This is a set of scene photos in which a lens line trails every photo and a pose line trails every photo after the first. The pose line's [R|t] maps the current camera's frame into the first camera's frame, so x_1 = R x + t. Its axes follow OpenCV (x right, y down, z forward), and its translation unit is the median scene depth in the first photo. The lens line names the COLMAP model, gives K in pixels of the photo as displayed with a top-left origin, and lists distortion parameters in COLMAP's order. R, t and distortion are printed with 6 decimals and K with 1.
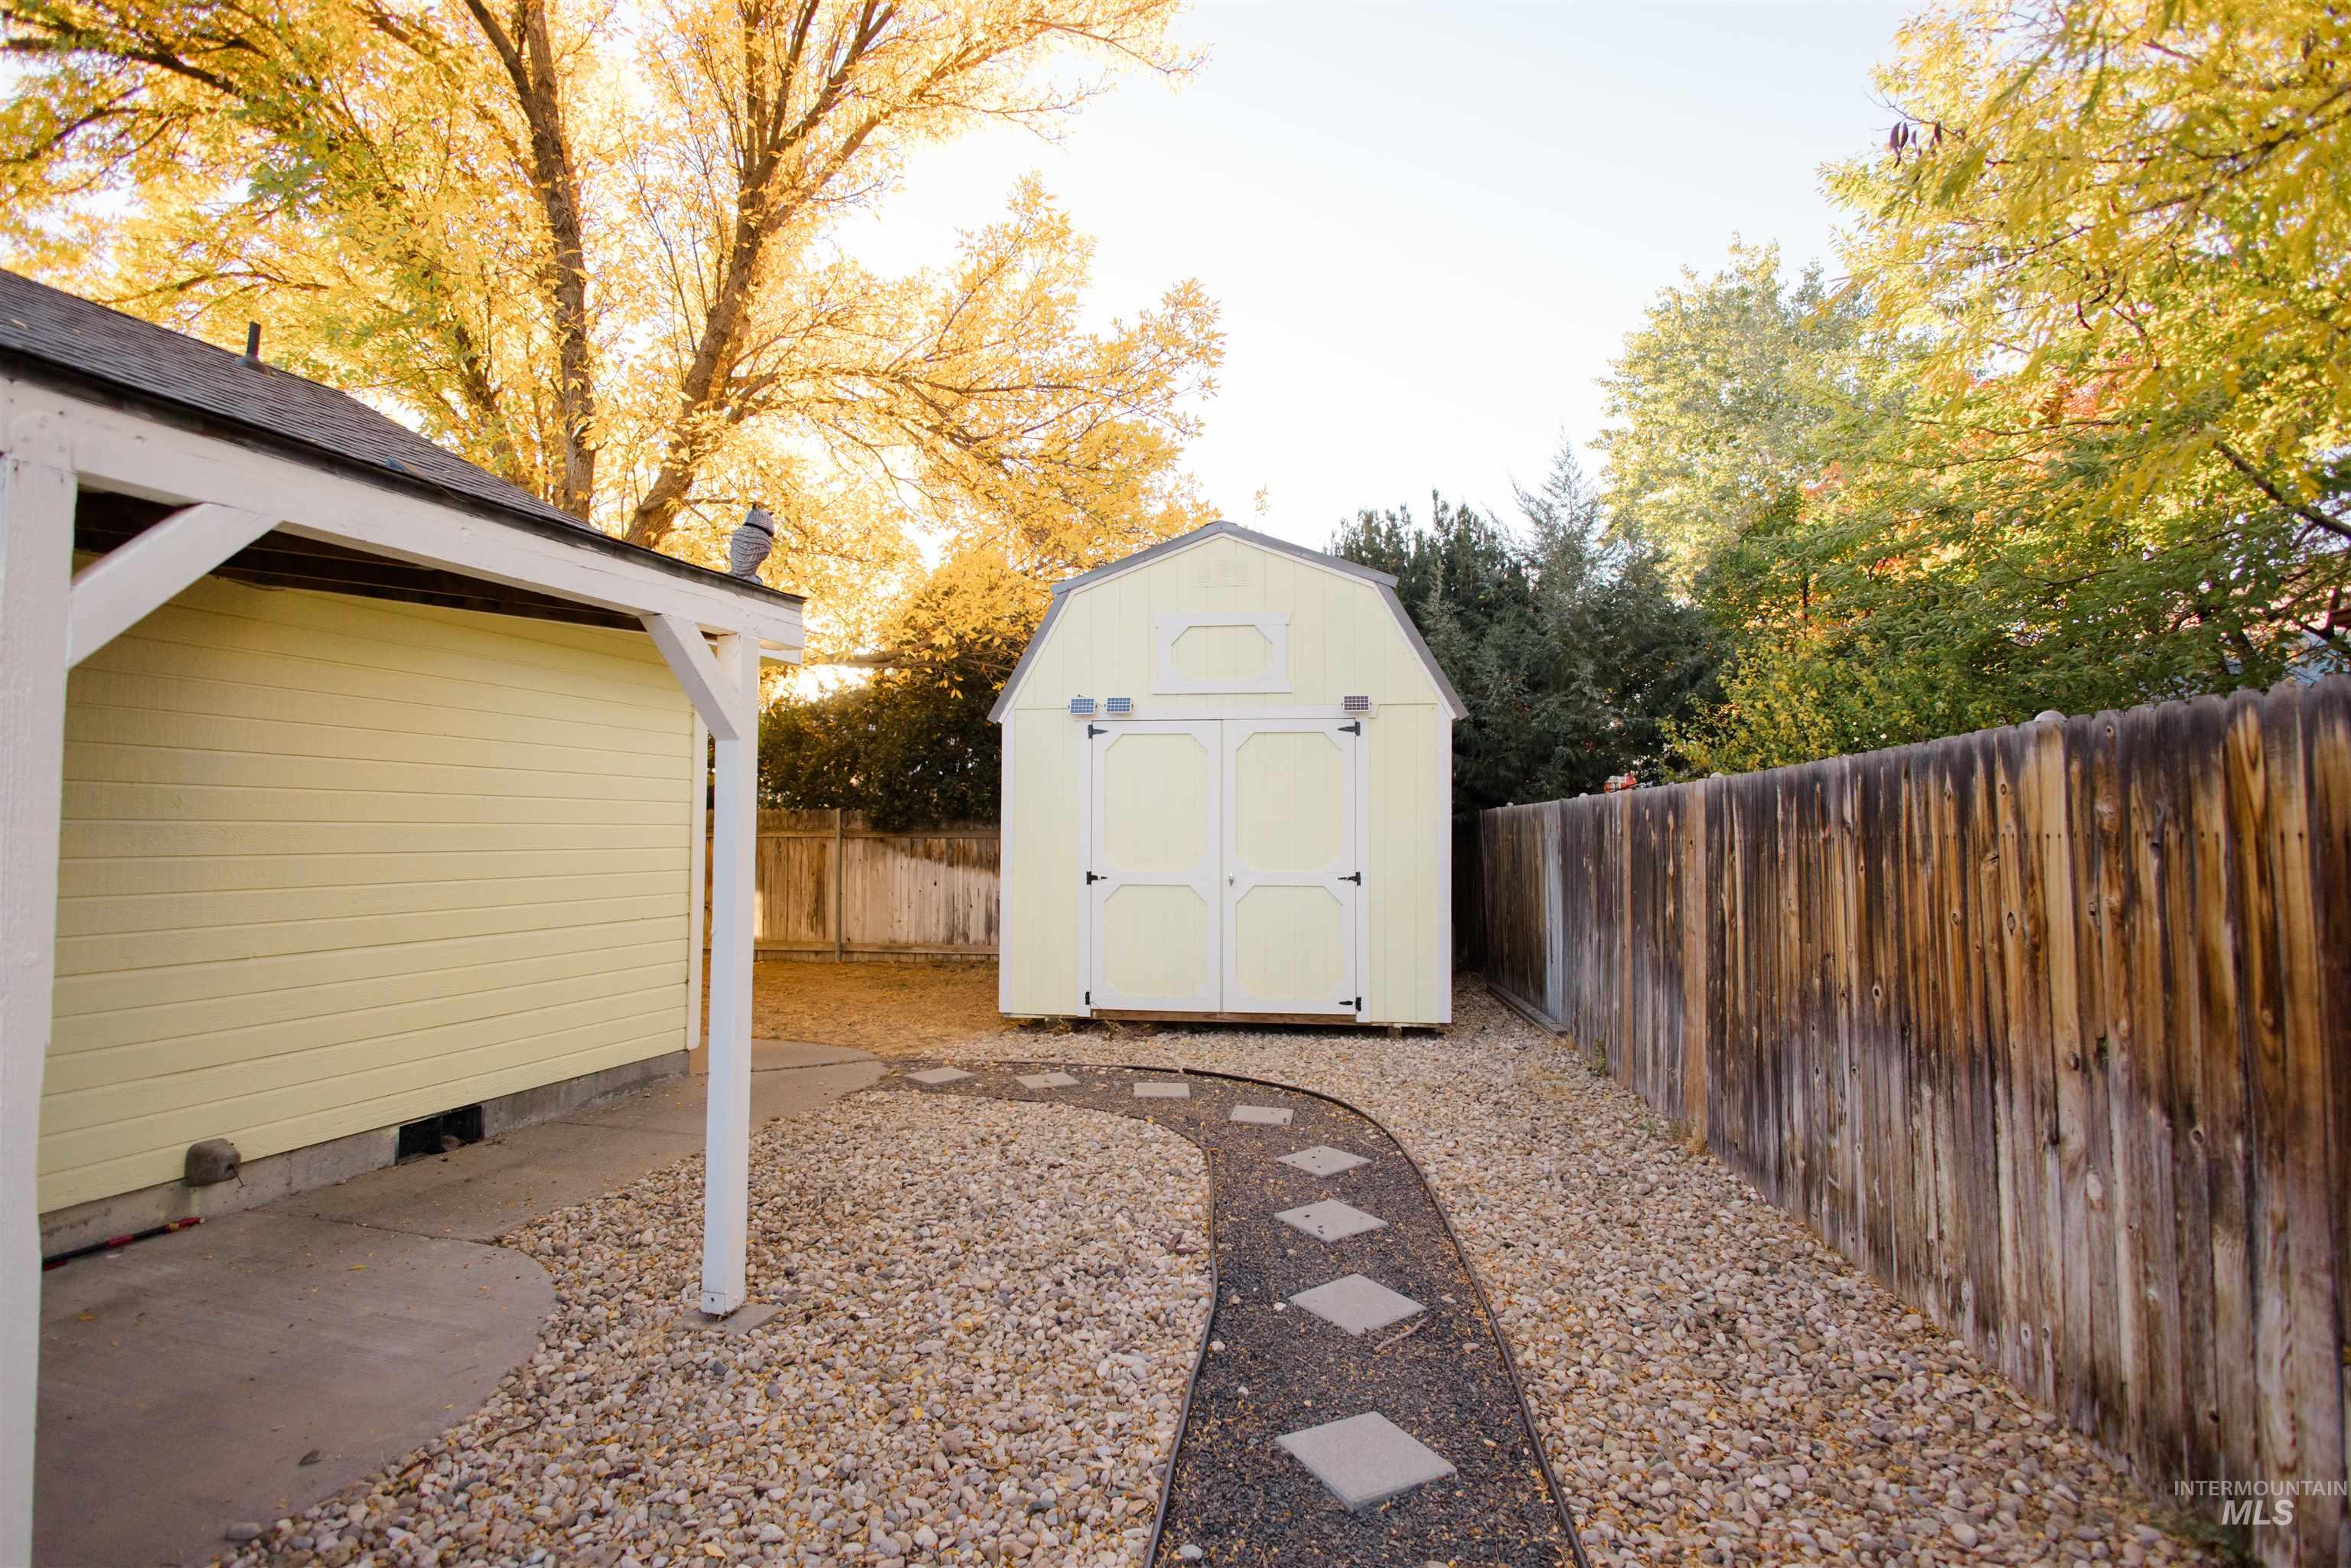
lens RADIAL K [[1084.5, 0, 1174.5], [0, 1084.5, 788.8], [0, 0, 1]] dist [0.000522, -0.000305]
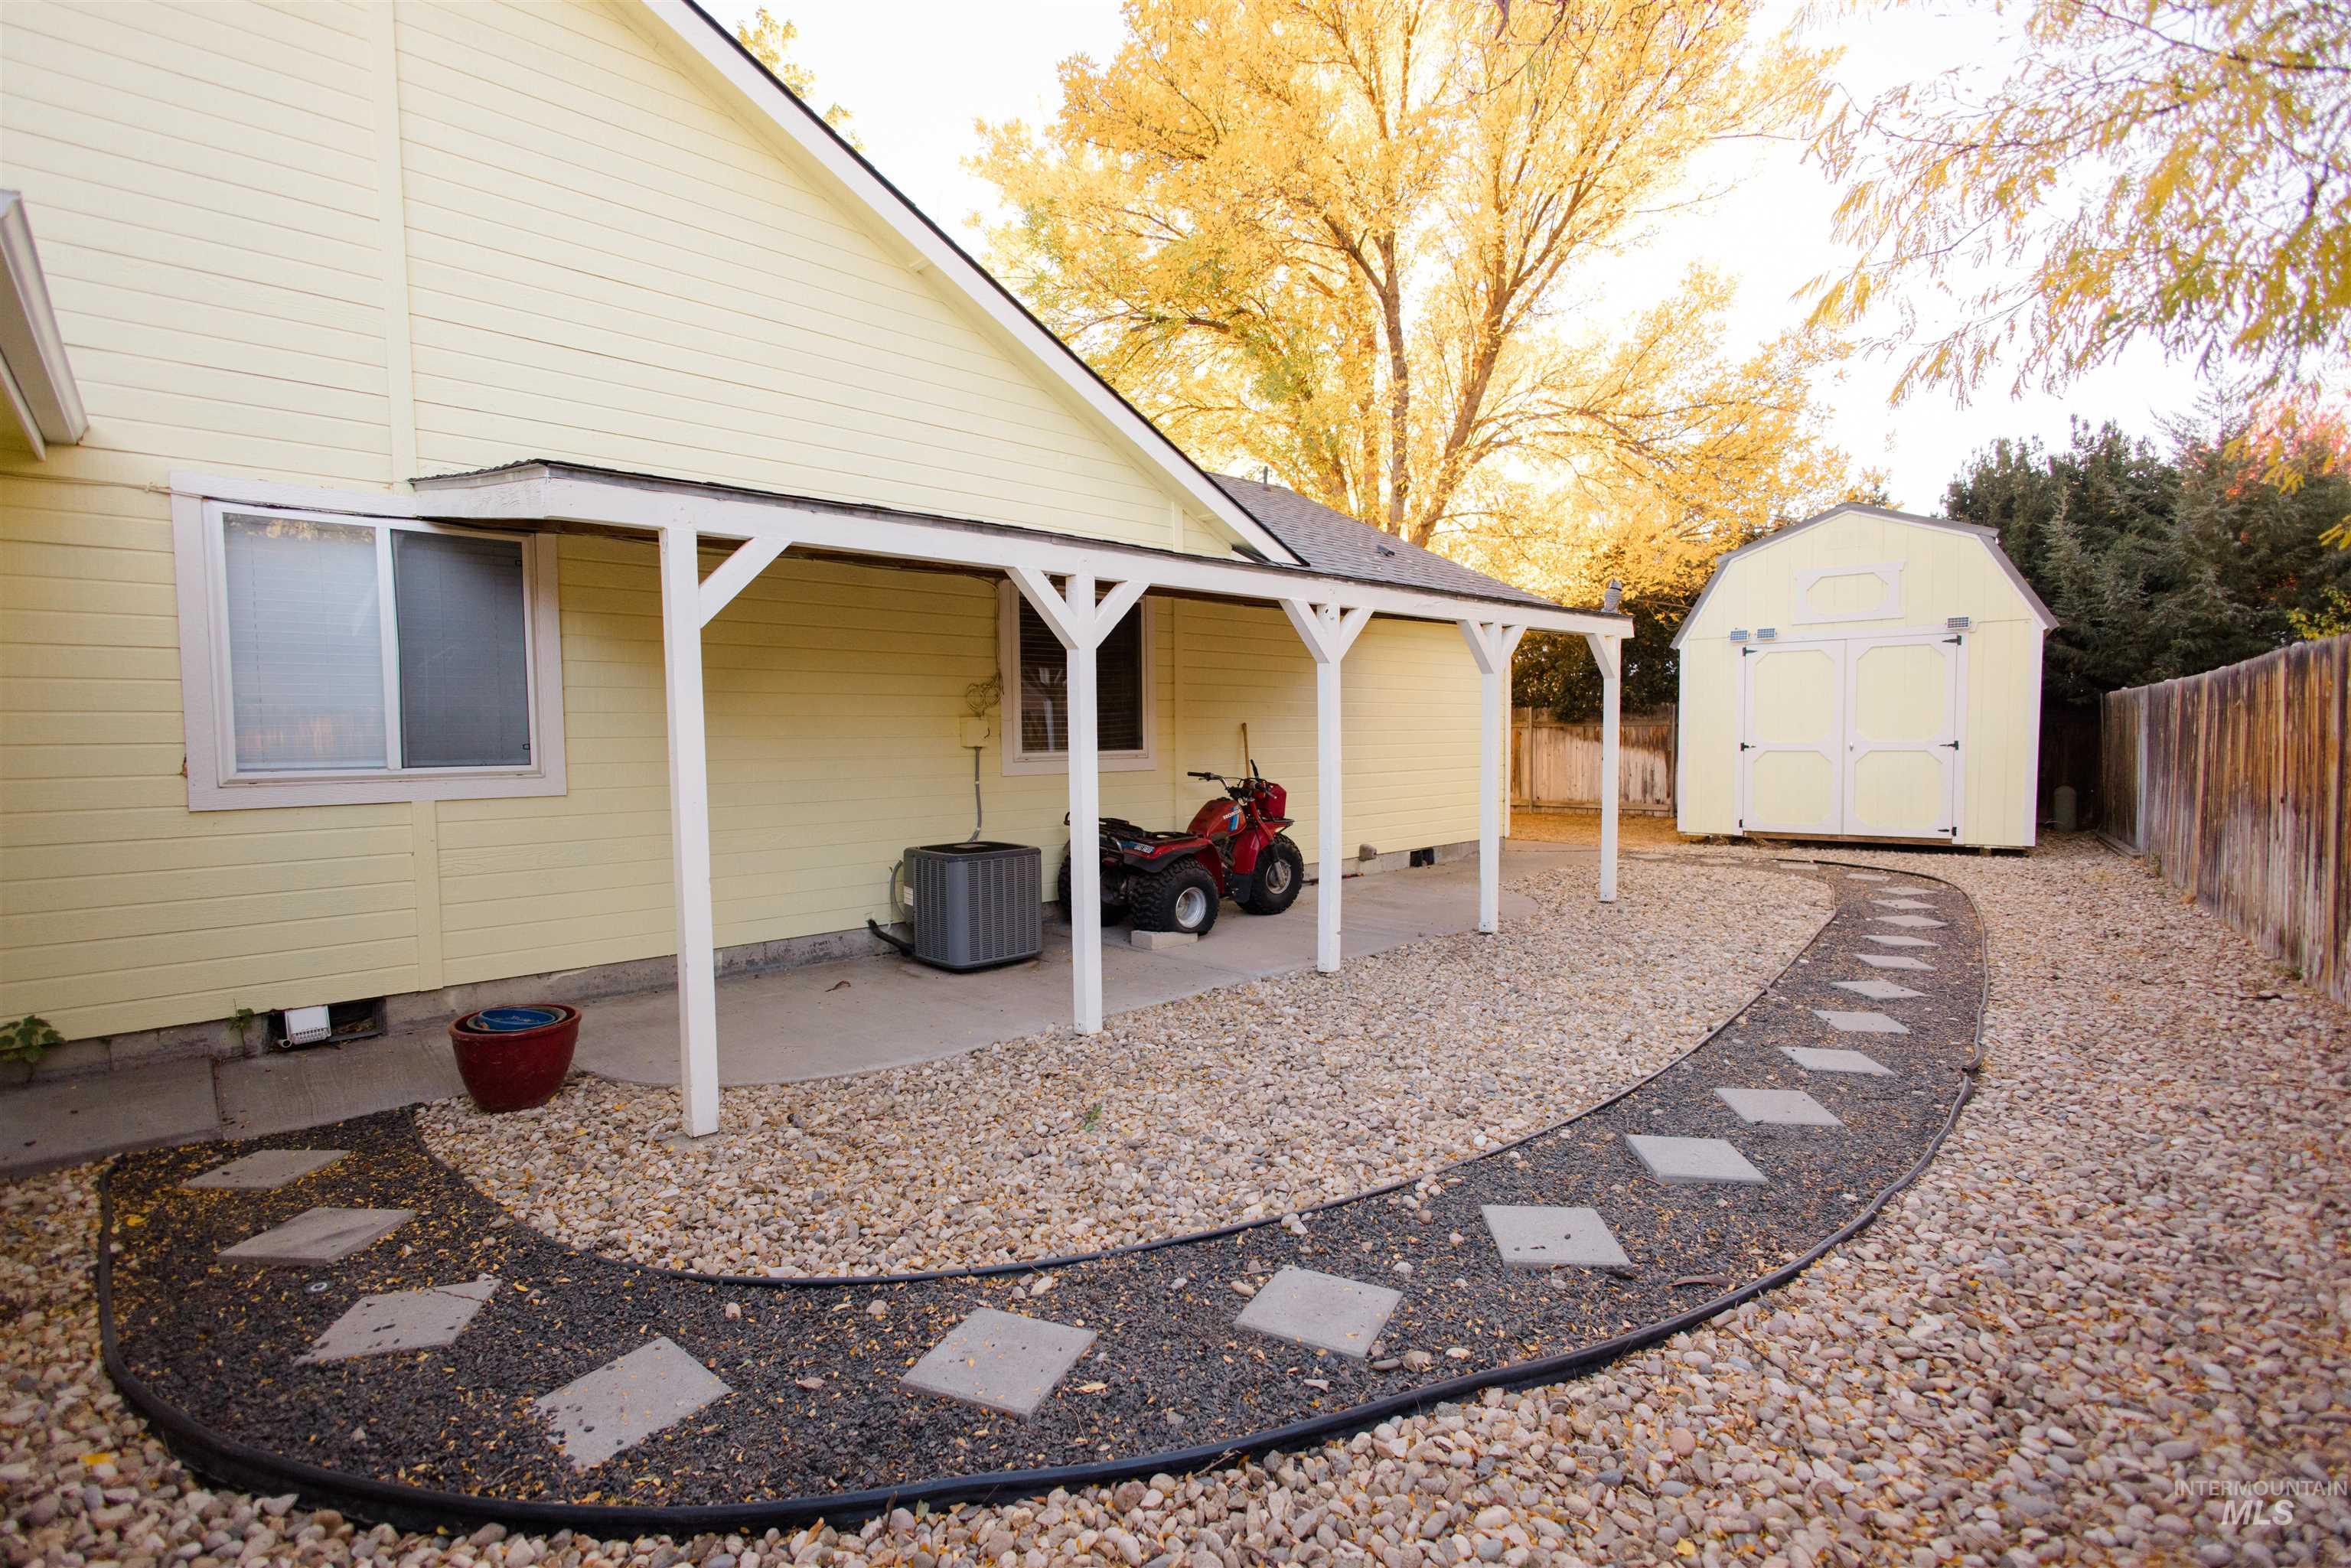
lens RADIAL K [[1084.5, 0, 1151.8], [0, 1084.5, 789.3], [0, 0, 1]] dist [0.000522, -0.000305]
pose [[0.863809, 0.012508, -0.503663, -0.026192], [0.033758, 0.996008, 0.082632, -0.013152], [0.502686, -0.088381, 0.859939, -0.734740]]
